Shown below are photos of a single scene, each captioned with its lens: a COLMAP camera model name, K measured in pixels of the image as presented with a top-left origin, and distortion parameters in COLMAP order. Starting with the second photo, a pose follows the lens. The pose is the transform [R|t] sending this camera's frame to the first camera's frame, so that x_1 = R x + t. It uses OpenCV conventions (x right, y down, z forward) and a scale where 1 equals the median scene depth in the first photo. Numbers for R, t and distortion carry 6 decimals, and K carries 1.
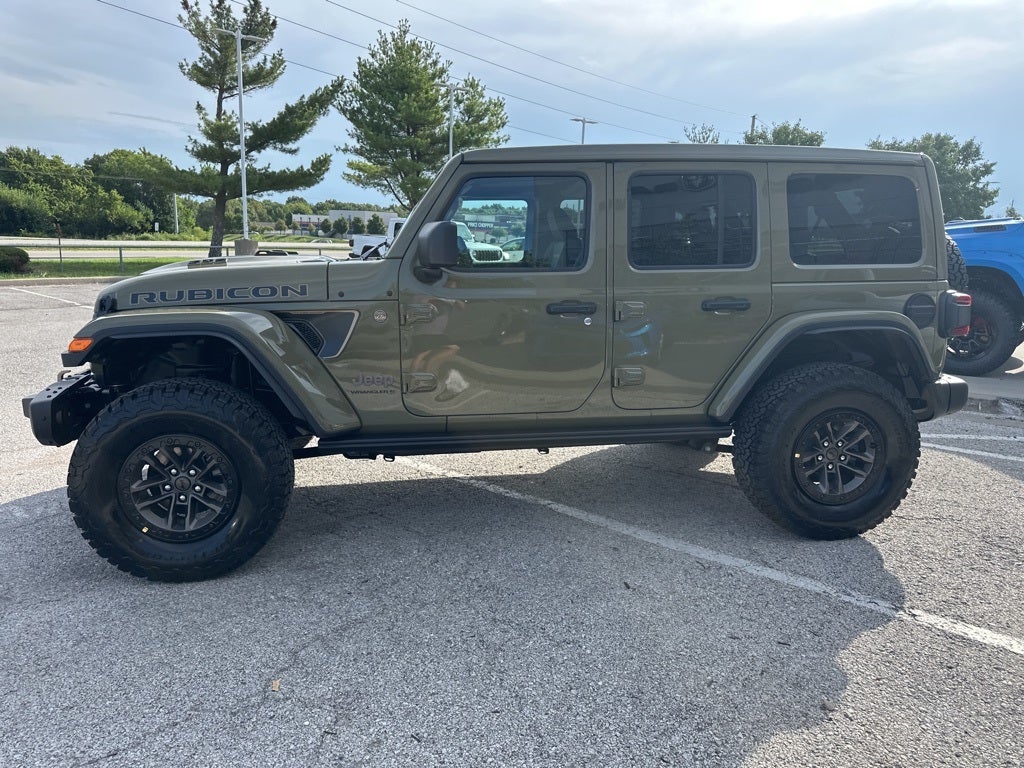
lens RADIAL K [[717.4, 0, 512.0], [0, 717.4, 384.0], [0, 0, 1]] dist [0.037633, -0.044506]
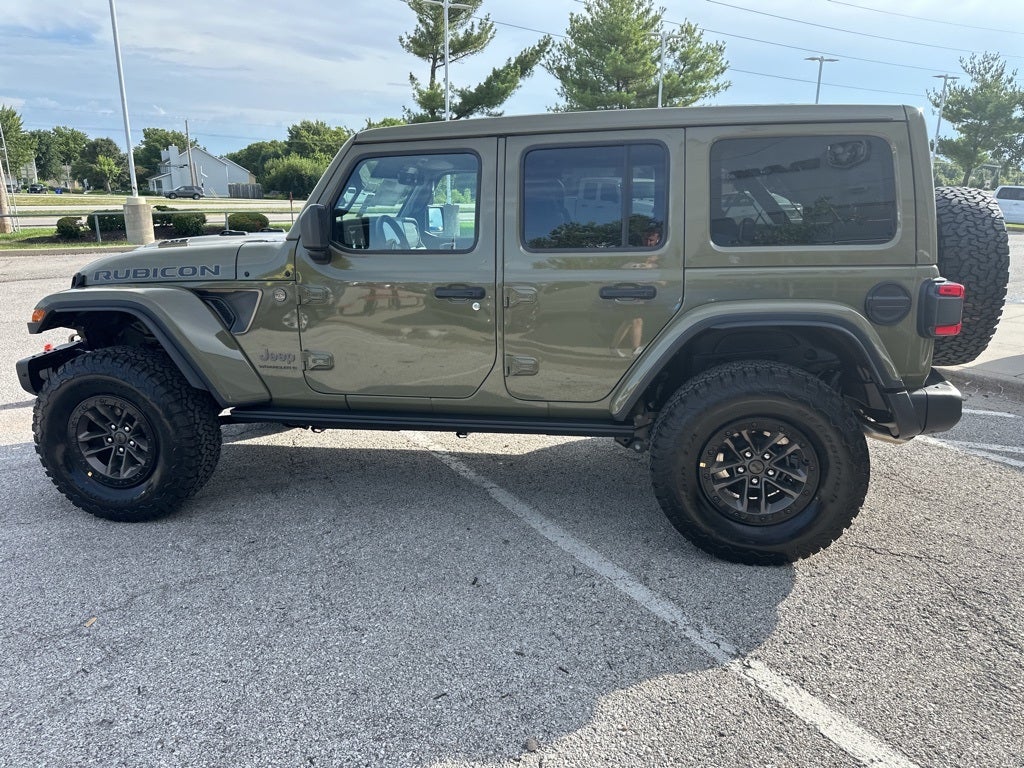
lens RADIAL K [[717.4, 0, 512.0], [0, 717.4, 384.0], [0, 0, 1]] dist [0.037633, -0.044506]
pose [[0.945691, 0.063755, -0.318753, 0.430518], [-0.045223, 0.996846, 0.065213, -0.044647], [0.321906, -0.047257, 0.945592, 0.094200]]
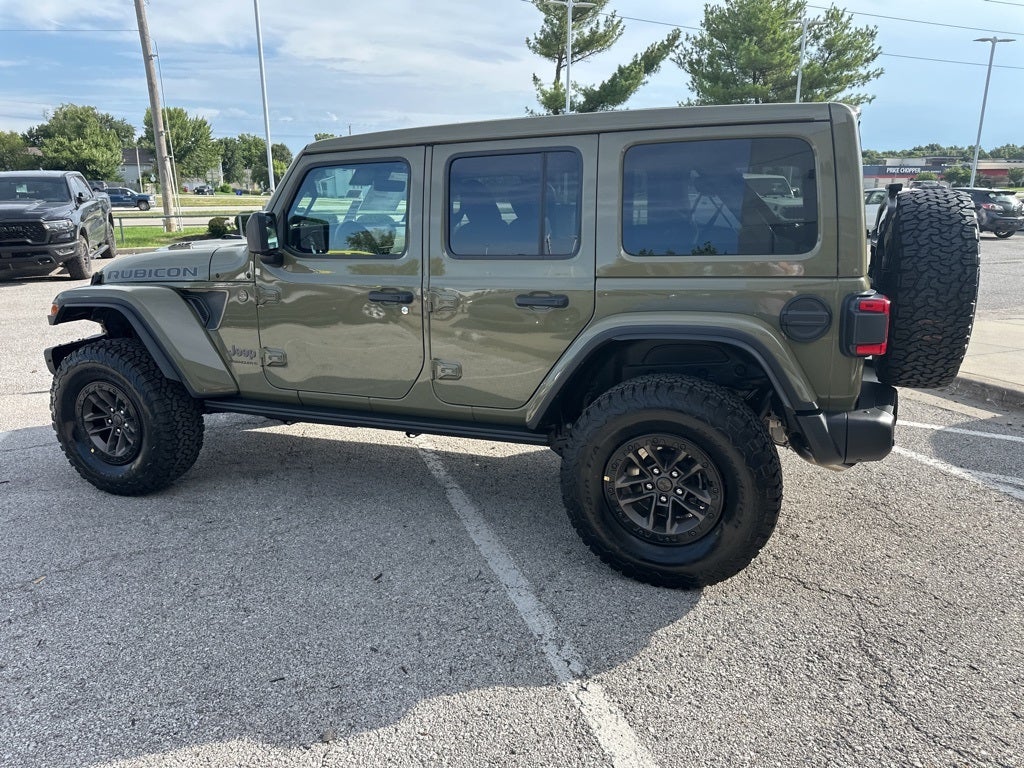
lens RADIAL K [[720.8, 0, 513.1], [0, 720.8, 380.8], [0, 0, 1]] dist [0.033100, -0.038096]
pose [[0.862350, 0.101296, -0.496076, 0.684234], [-0.073934, 0.994473, 0.074543, -0.070216], [0.500885, -0.027605, 0.865073, 0.196433]]
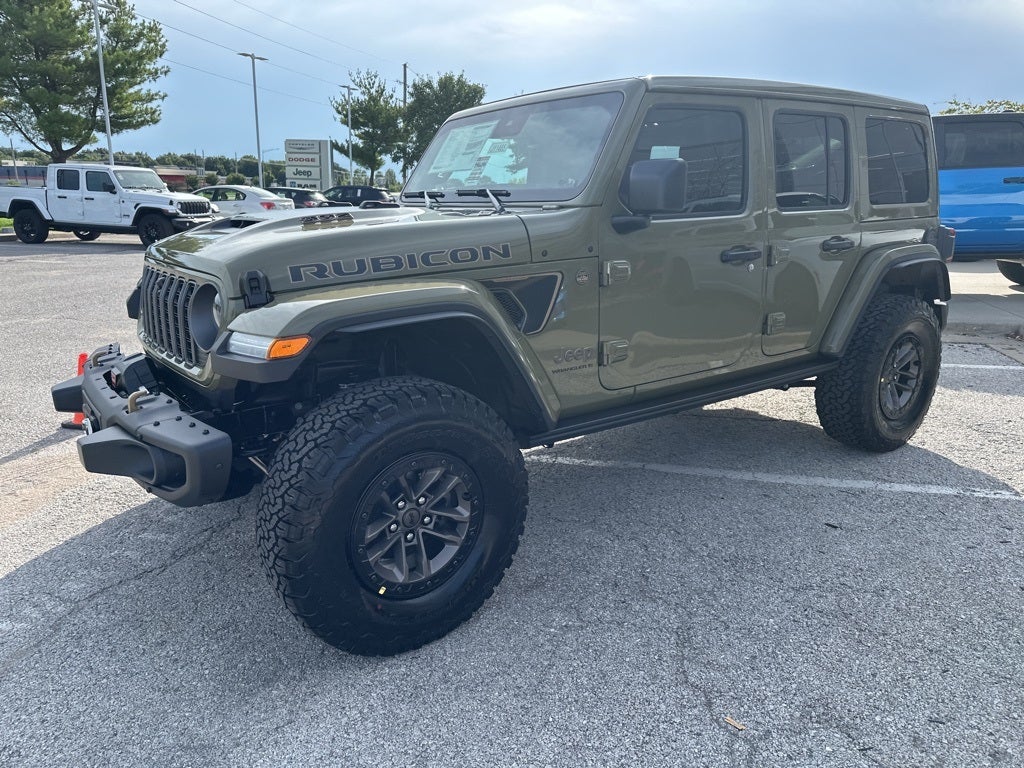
lens RADIAL K [[720.8, 0, 513.1], [0, 720.8, 380.8], [0, 0, 1]] dist [0.033100, -0.038096]
pose [[0.887813, -0.126641, 0.442437, -0.578316], [0.099519, 0.991476, 0.084095, -0.048221], [-0.449315, -0.030630, 0.892848, 0.247779]]
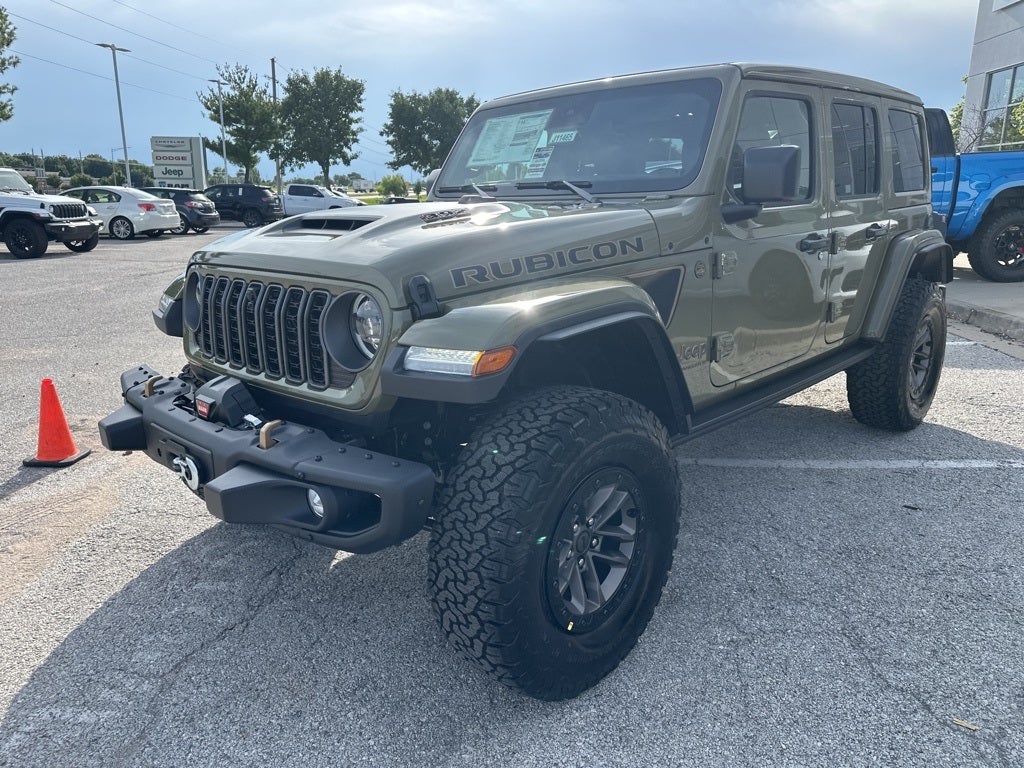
lens RADIAL K [[725.4, 0, 511.4], [0, 725.4, 367.4], [0, 0, 1]] dist [0.005773, -0.002333]
pose [[0.797181, -0.165958, 0.580482, -0.752174], [0.139966, 0.986085, 0.089702, -0.081009], [-0.587292, 0.009739, 0.809317, 0.418138]]
